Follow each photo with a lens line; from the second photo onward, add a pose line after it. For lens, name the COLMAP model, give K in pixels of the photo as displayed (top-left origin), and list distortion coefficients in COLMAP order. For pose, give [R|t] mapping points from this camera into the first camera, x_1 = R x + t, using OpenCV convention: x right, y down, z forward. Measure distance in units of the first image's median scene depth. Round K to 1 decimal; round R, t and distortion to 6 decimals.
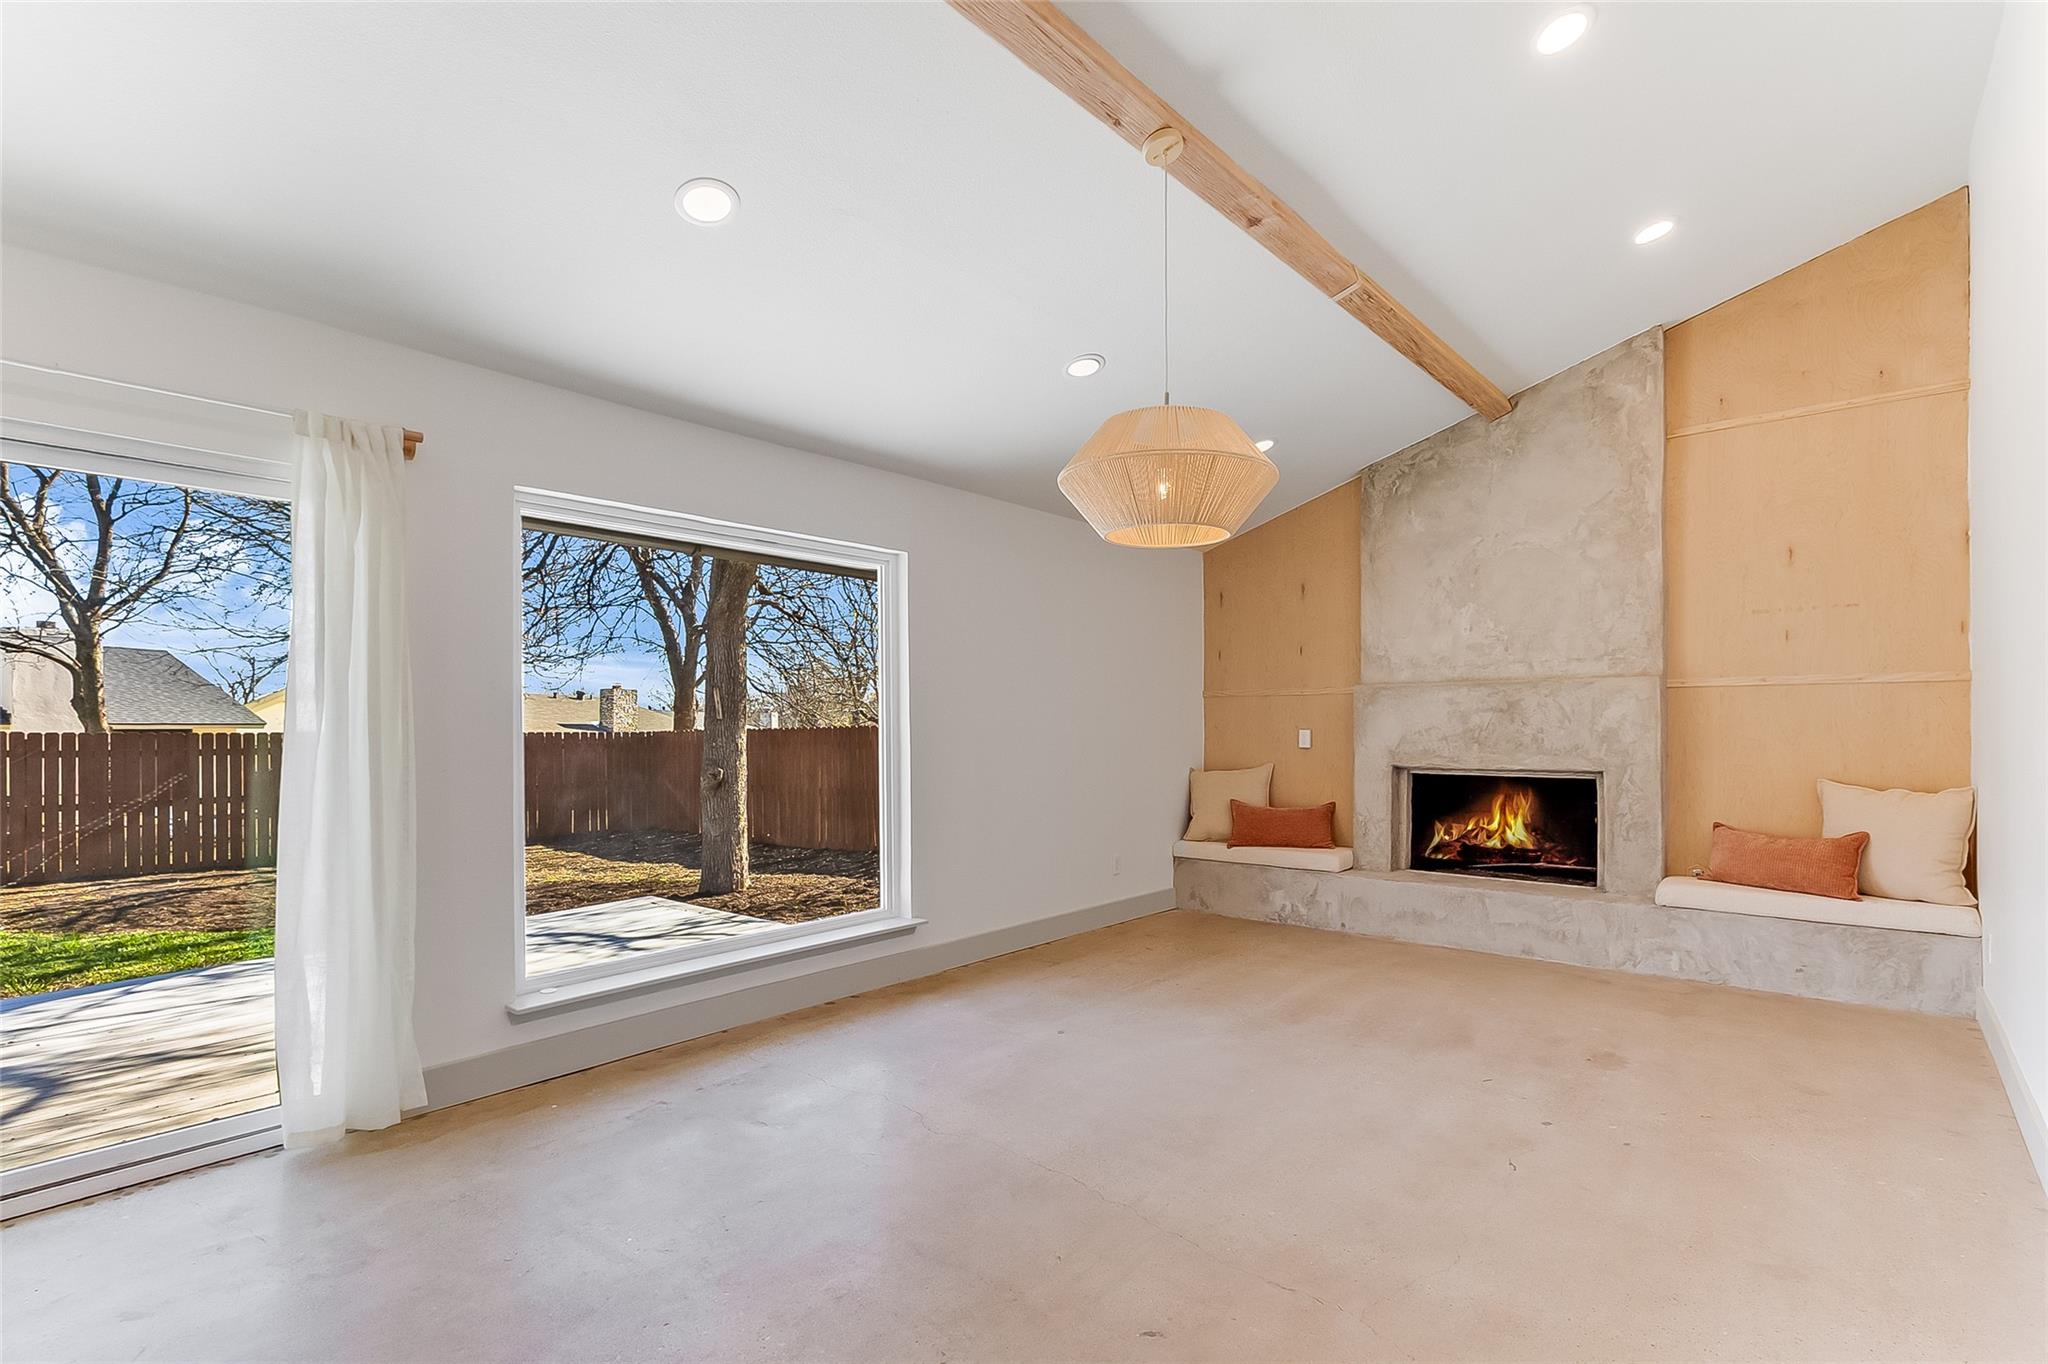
lens RADIAL K [[972.3, 0, 1018.0], [0, 972.3, 735.2], [0, 0, 1]] dist [0.000024, -0.000957]
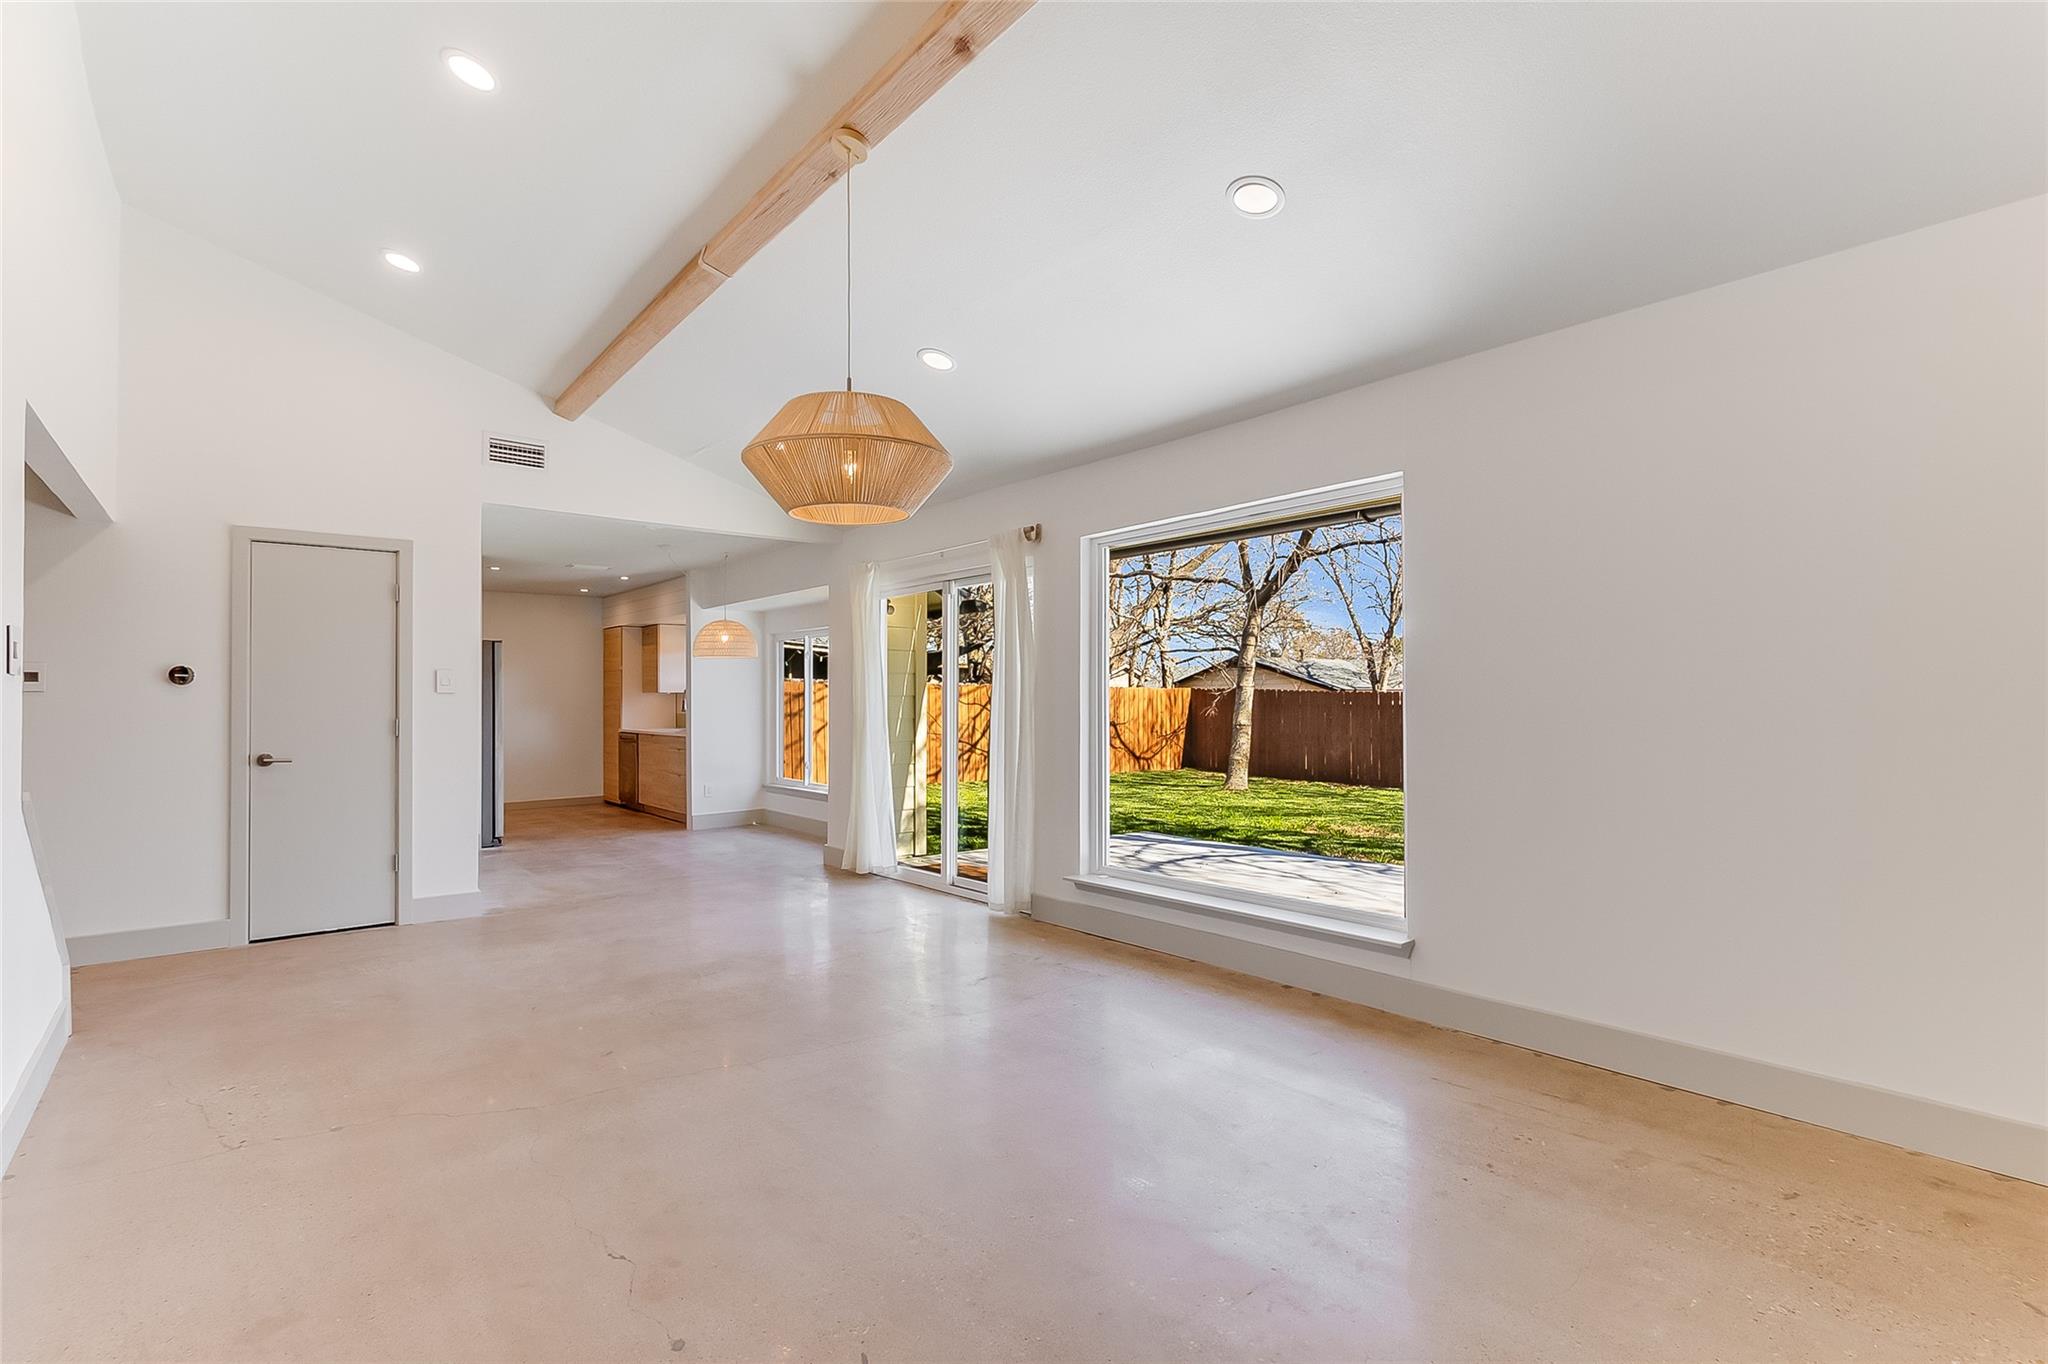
lens RADIAL K [[933.6, 0, 1024.0], [0, 933.6, 682.0], [0, 0, 1]] dist [0.000077, -0.021712]
pose [[-0.174546, -0.018161, -0.984482, 0.512151], [0.004473, 0.999805, -0.019237, -0.001253], [0.984639, -0.007761, -0.174431, 0.627947]]
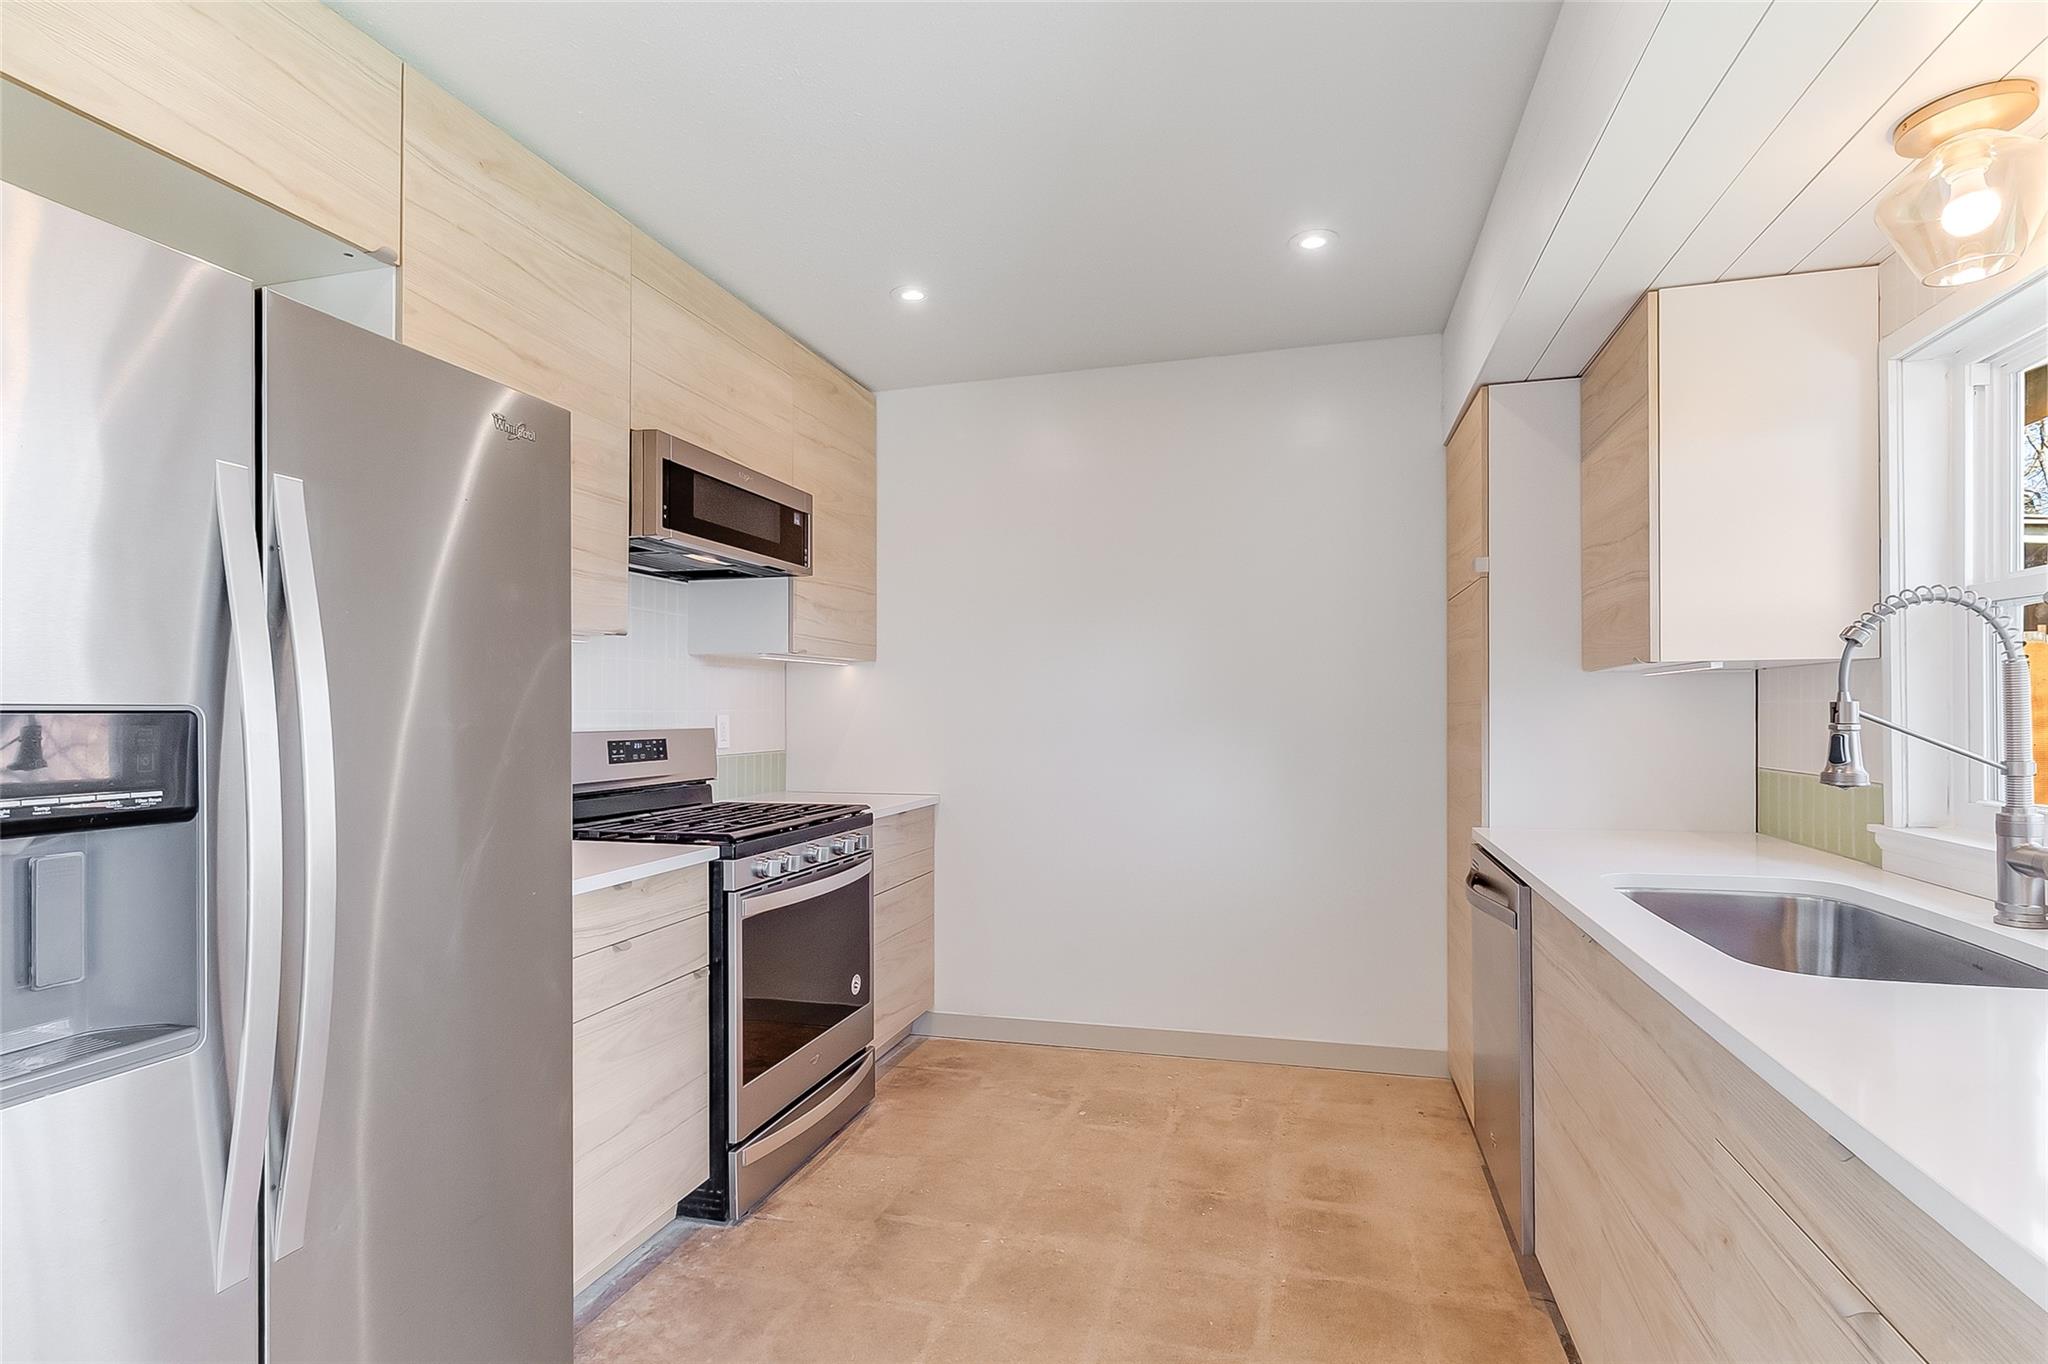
lens RADIAL K [[976.3, 0, 1036.0], [0, 976.3, 712.8], [0, 0, 1]] dist [-0.002484, -0.001108]
pose [[-0.916766, 0.005201, -0.399391, -0.792348], [0.003391, 0.999981, 0.005237, -0.003193], [0.399410, 0.003447, -0.916766, -0.147759]]
